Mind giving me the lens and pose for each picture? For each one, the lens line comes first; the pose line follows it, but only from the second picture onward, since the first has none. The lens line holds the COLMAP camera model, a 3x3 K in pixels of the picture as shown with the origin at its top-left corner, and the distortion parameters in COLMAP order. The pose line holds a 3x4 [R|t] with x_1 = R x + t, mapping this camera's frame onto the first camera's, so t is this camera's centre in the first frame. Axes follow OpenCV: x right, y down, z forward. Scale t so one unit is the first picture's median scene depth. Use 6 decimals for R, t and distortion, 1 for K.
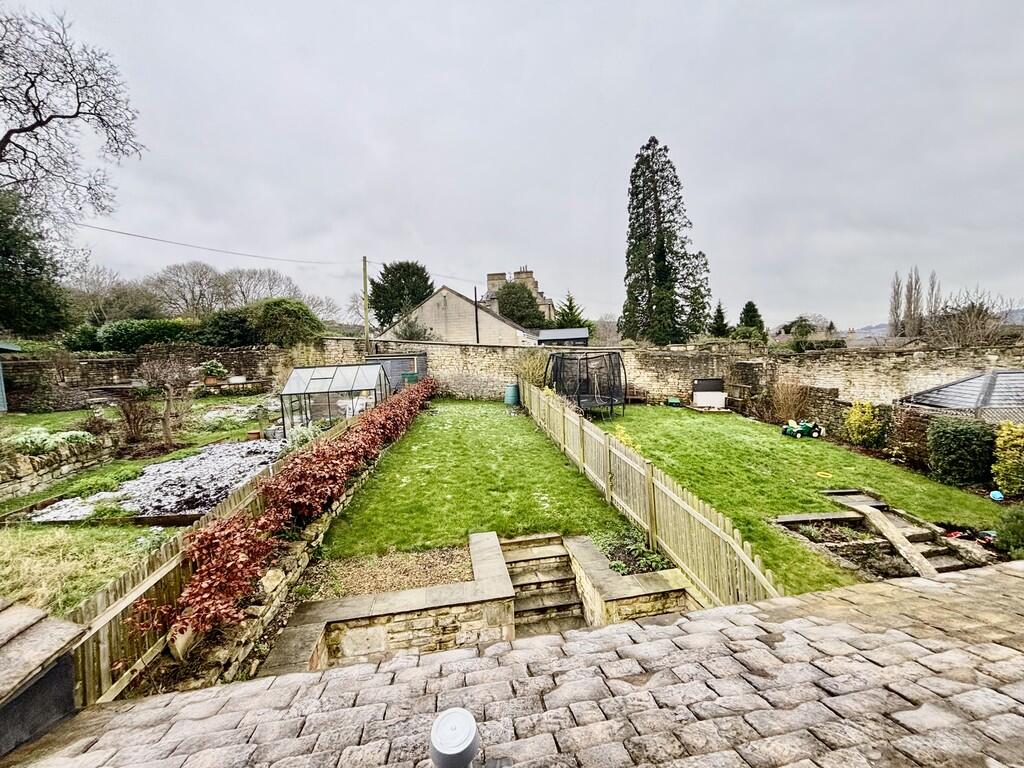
lens RADIAL K [[410.6, 0, 512.0], [0, 410.6, 384.0], [0, 0, 1]] dist [-0.000931, -0.000608]
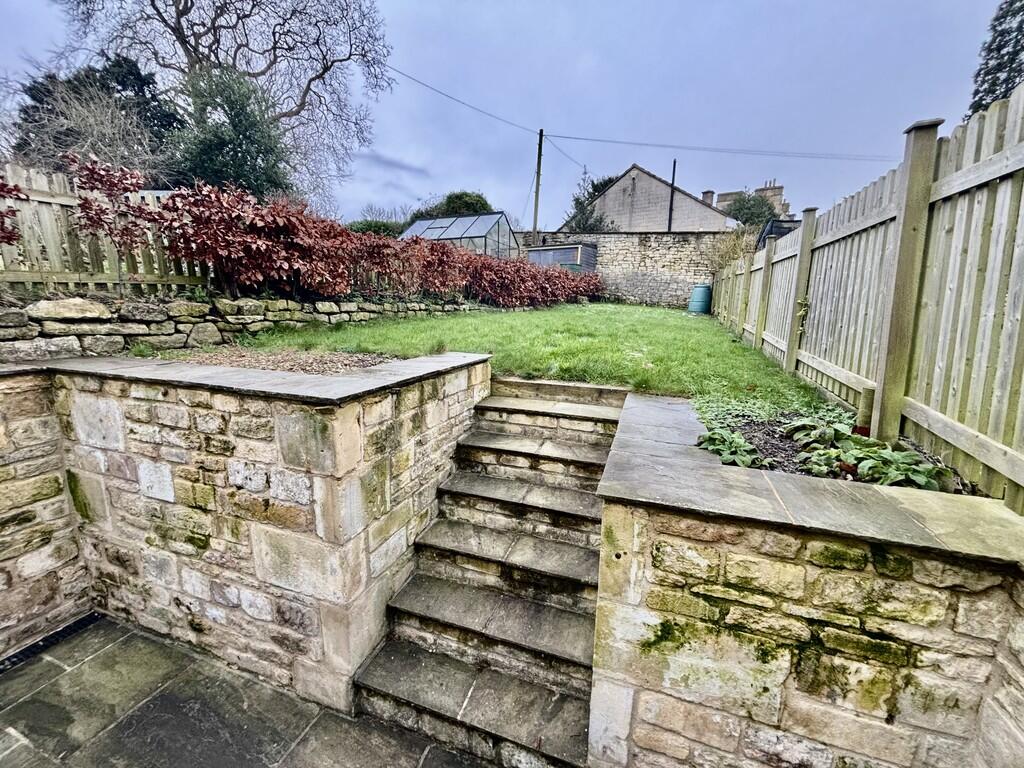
lens RADIAL K [[410.6, 0, 512.0], [0, 410.6, 384.0], [0, 0, 1]] dist [-0.000931, -0.000608]
pose [[0.872453, 0.150670, -0.464891, 0.072488], [-0.093743, 0.985218, 0.143381, 0.104291], [0.479622, -0.081513, 0.873681, 0.182789]]
